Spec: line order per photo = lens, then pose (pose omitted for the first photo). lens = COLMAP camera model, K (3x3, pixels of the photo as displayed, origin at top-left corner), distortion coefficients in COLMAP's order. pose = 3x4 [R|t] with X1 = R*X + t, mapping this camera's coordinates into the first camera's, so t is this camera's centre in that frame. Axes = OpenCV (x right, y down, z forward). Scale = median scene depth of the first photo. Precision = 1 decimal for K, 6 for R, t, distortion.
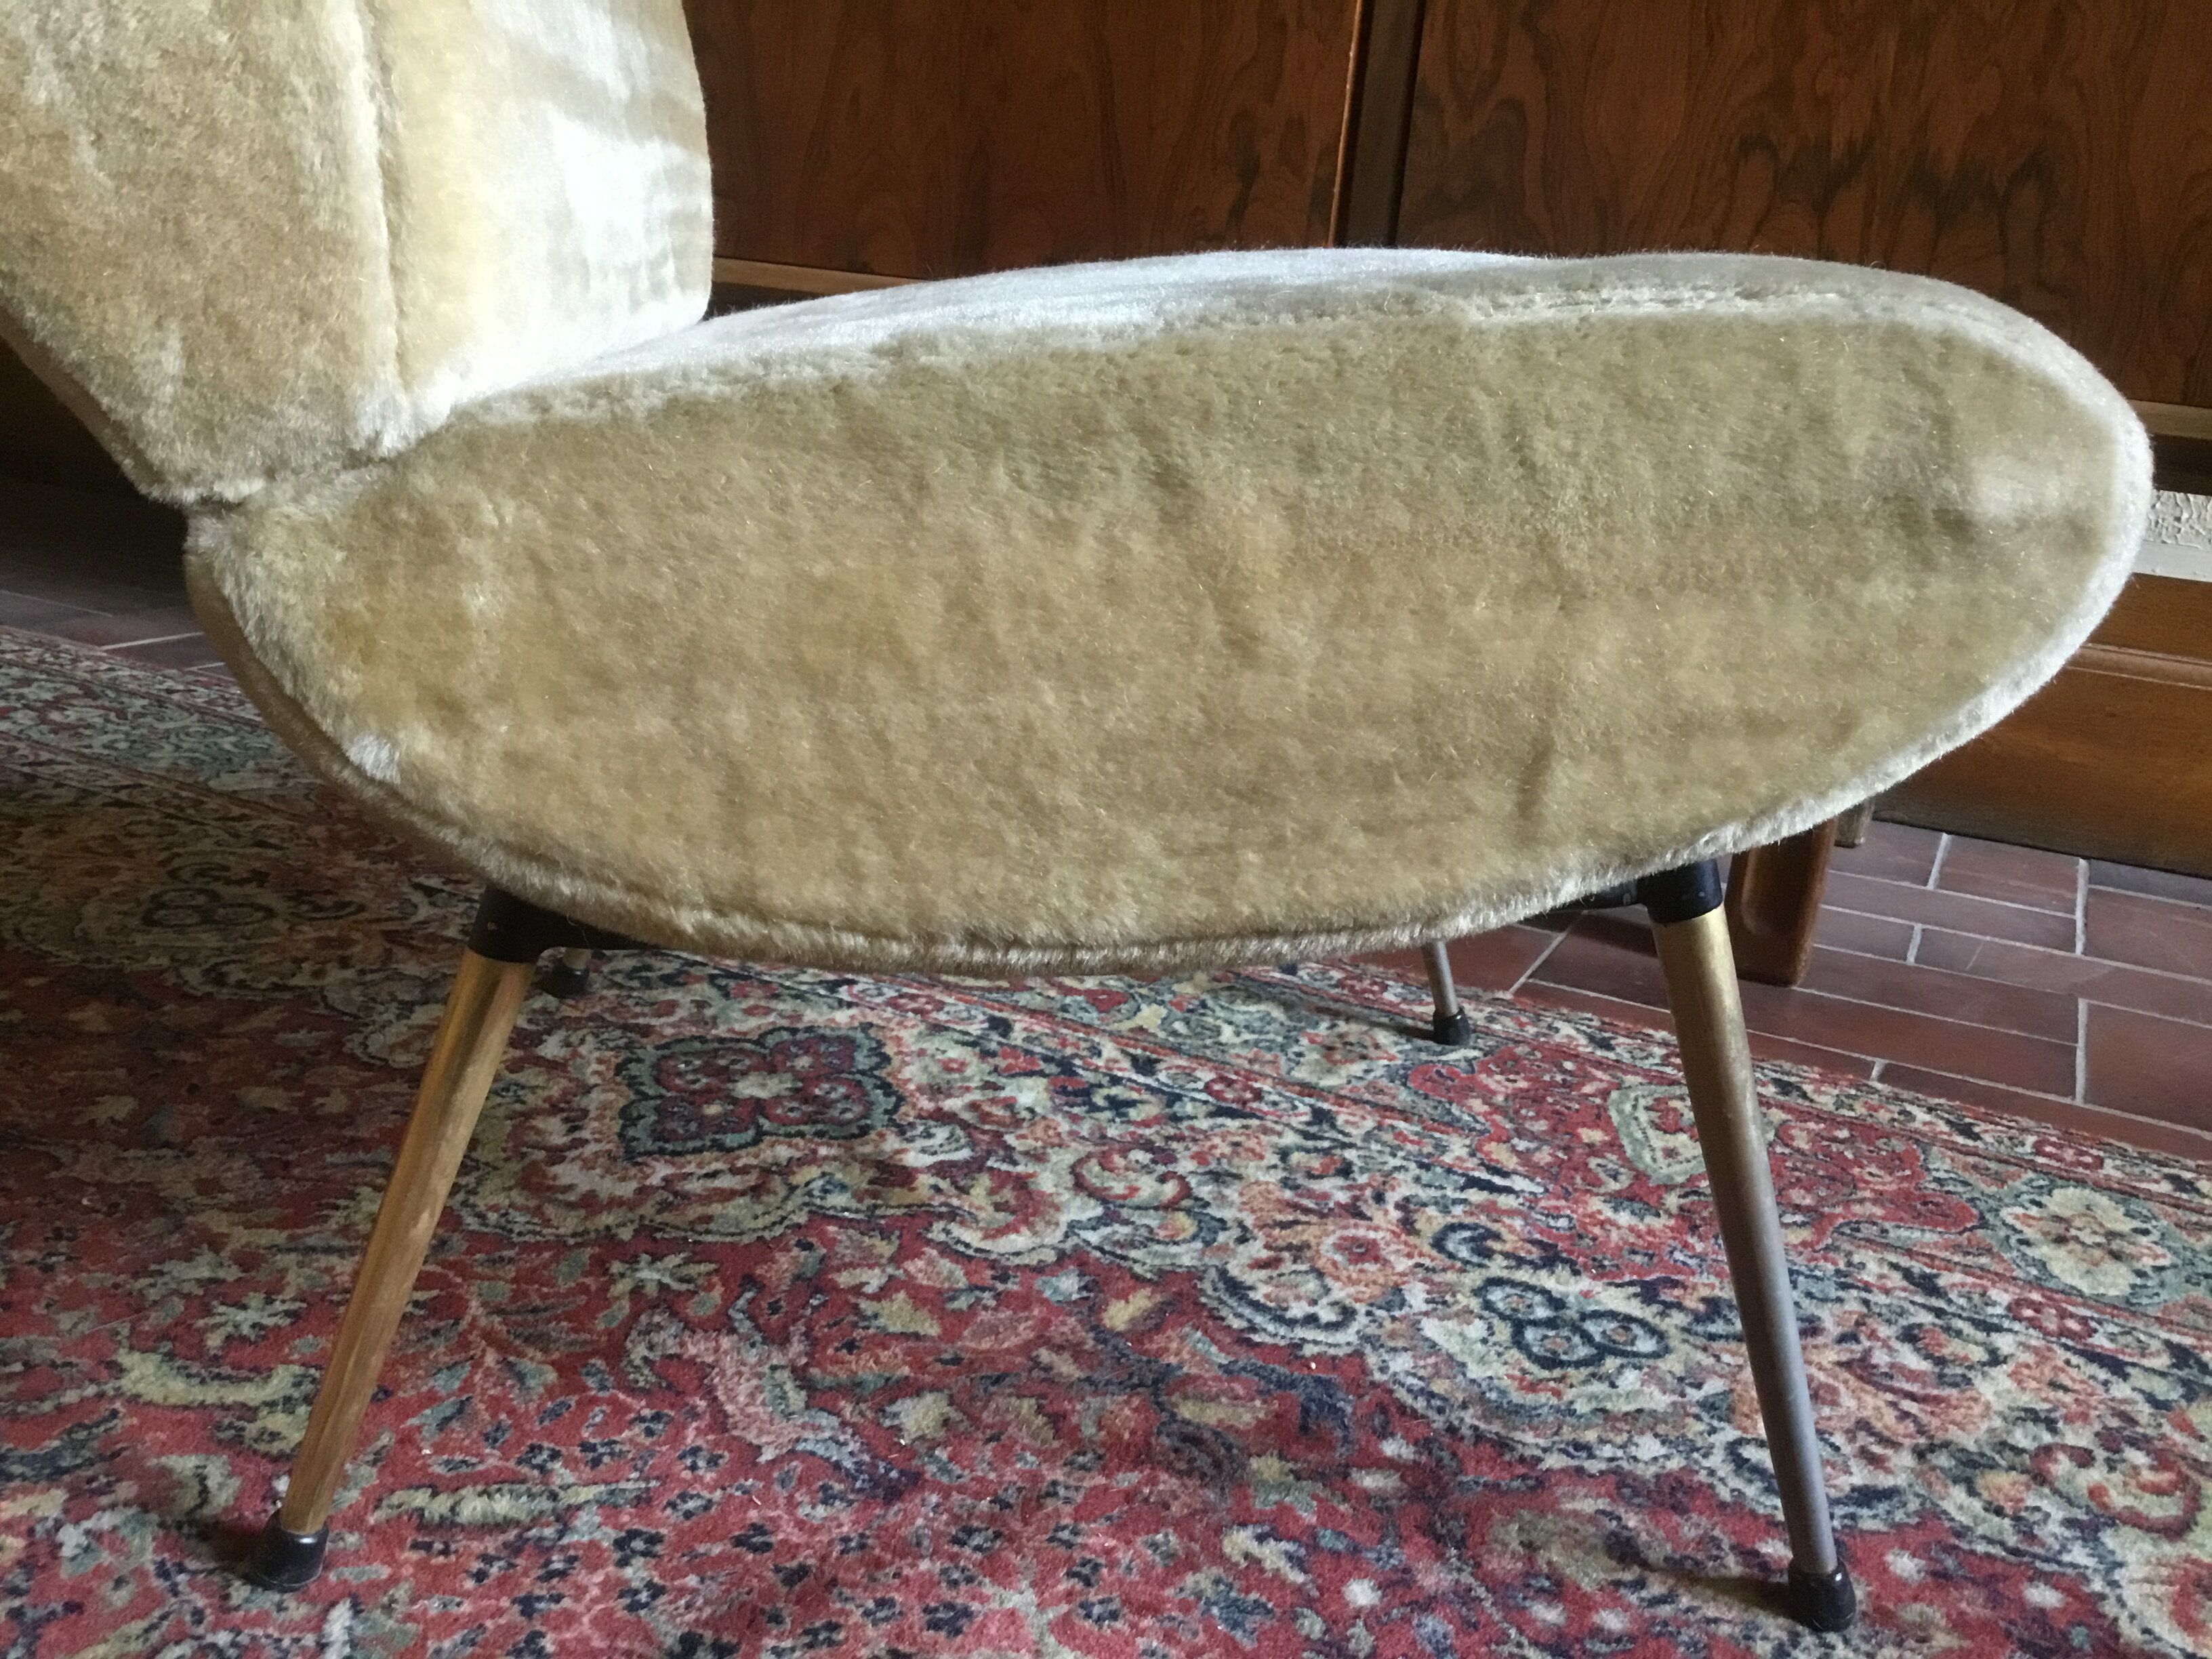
lens RADIAL K [[2054.8, 0, 1106.8], [0, 2054.8, 807.4], [0, 0, 1]] dist [0.045331, 0.000000]
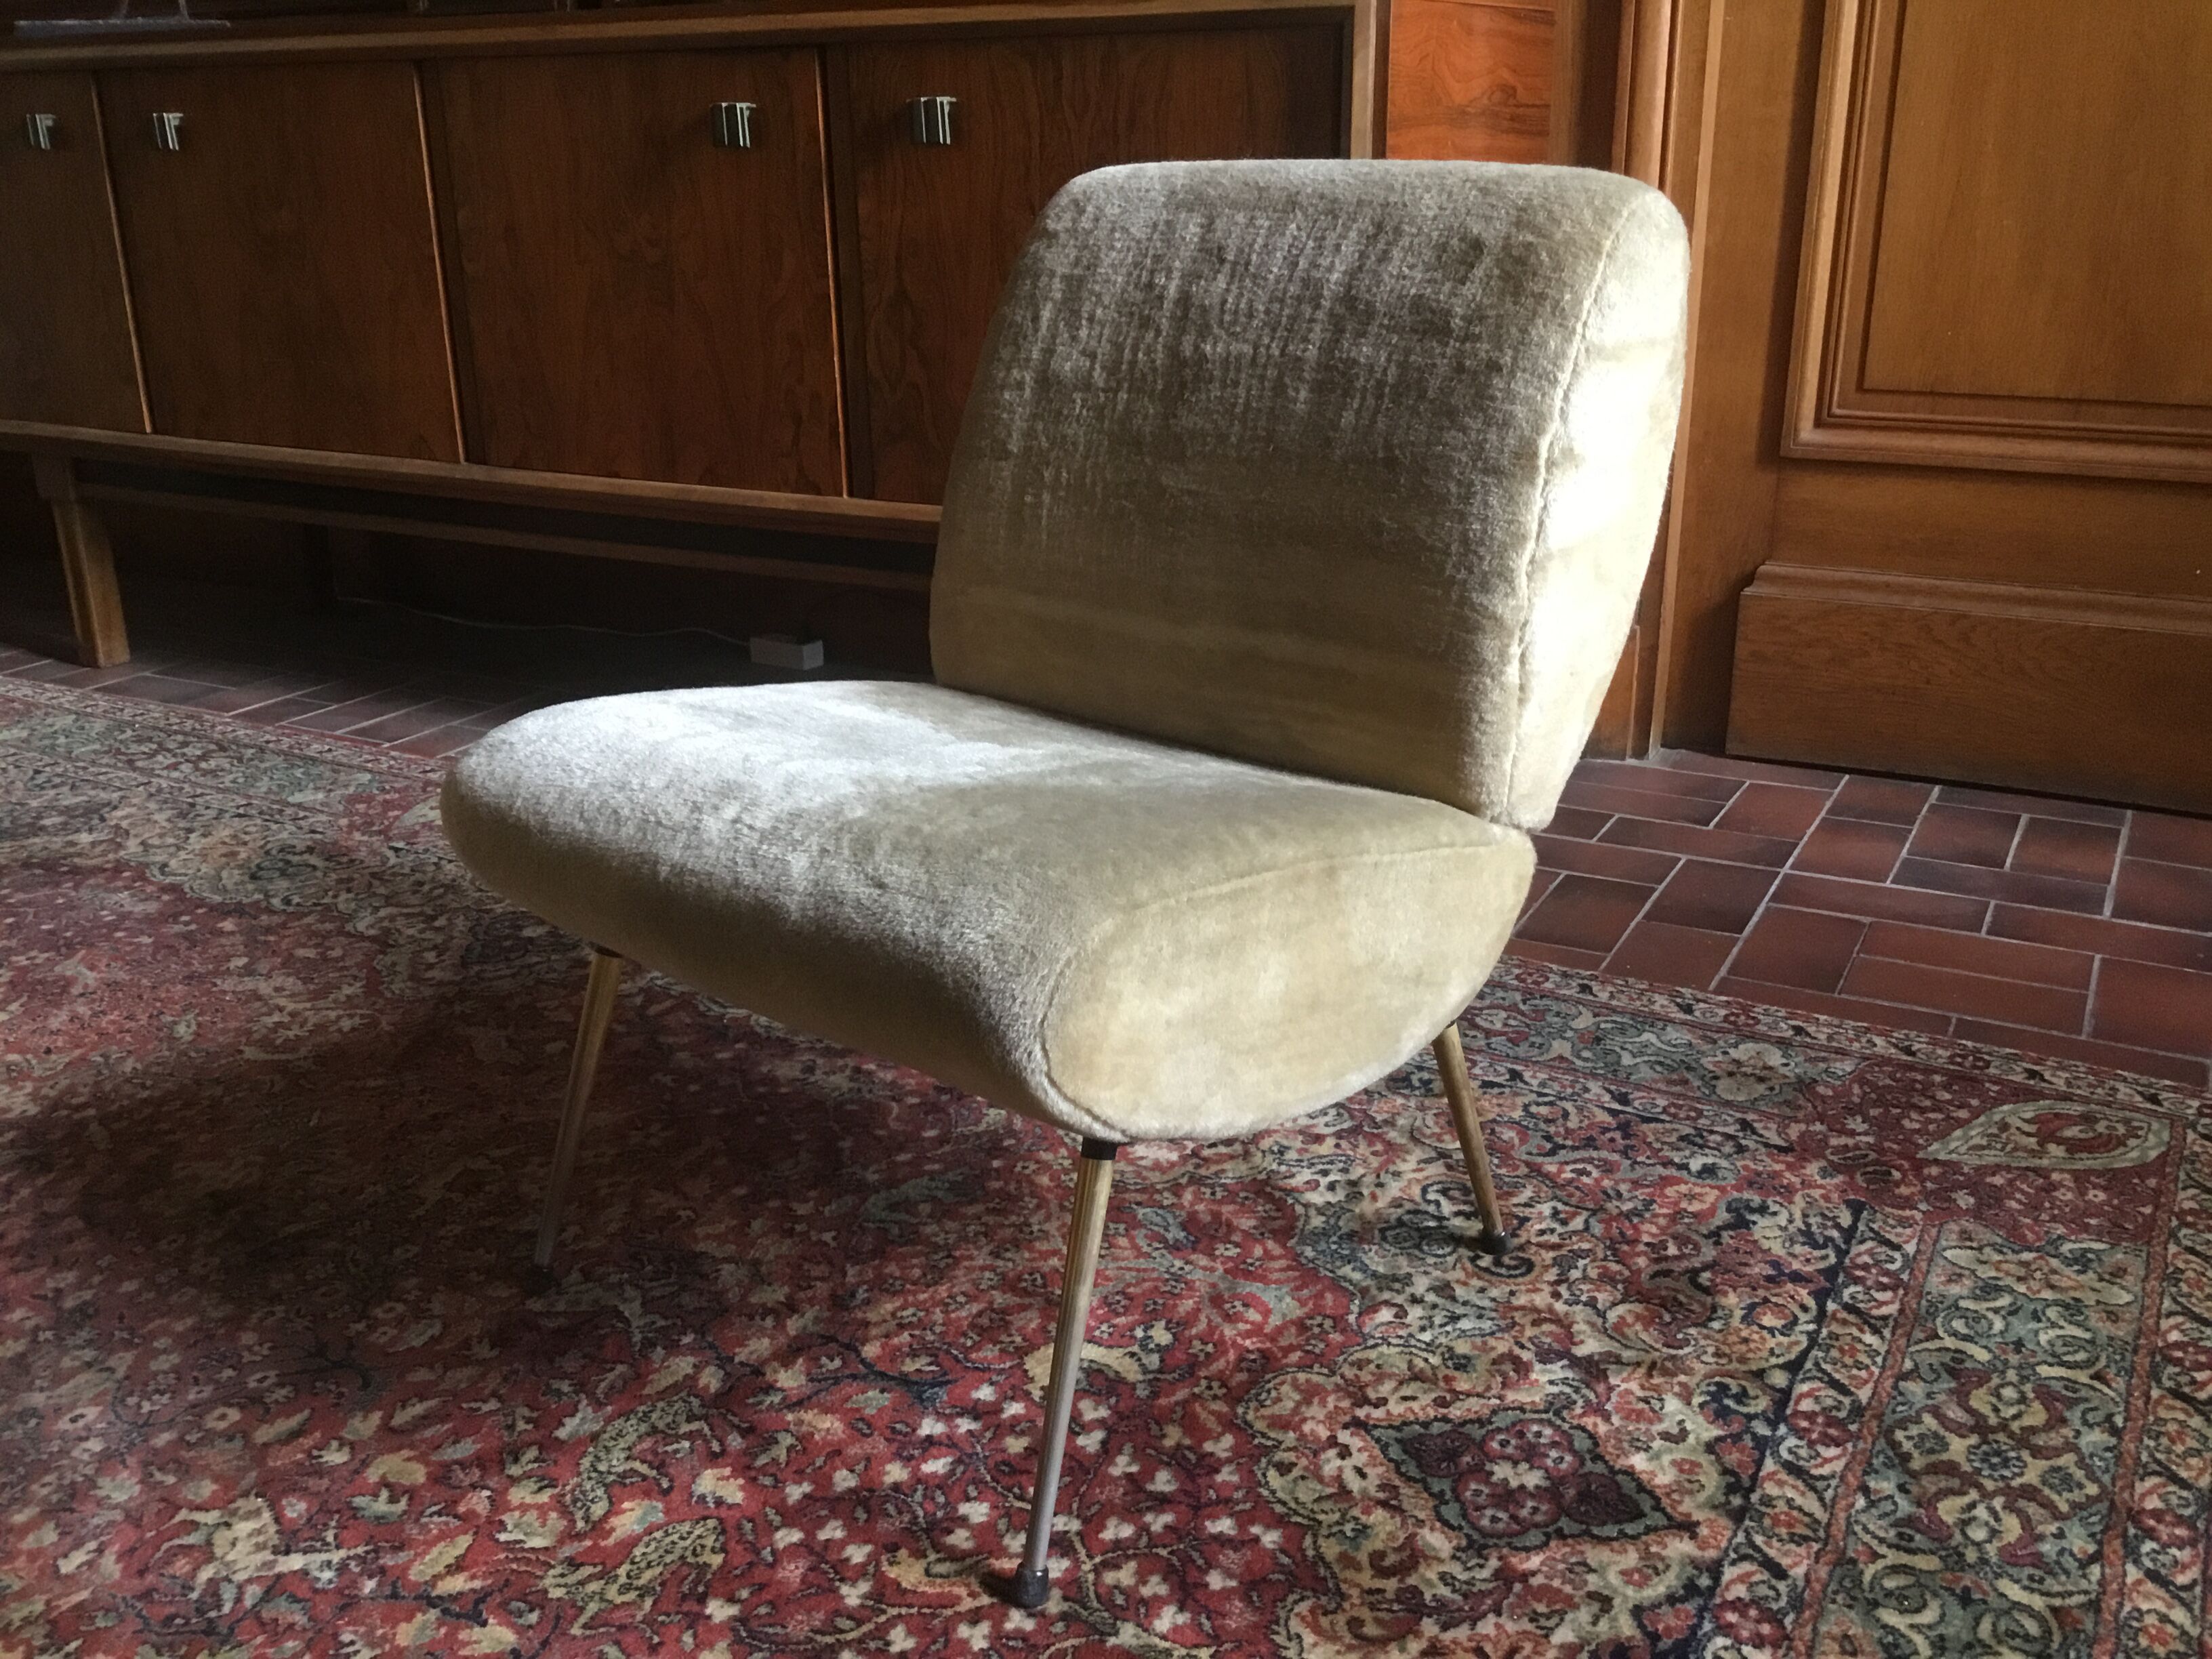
lens RADIAL K [[2054.8, 0, 1116.7], [0, 2054.8, 835.2], [0, 0, 1]] dist [0.045331, 0.000000]
pose [[0.993902, -0.080176, -0.075697, 1.070729], [0.085372, 0.994020, 0.068095, -0.104338], [0.069785, -0.074142, 0.994803, -1.909313]]
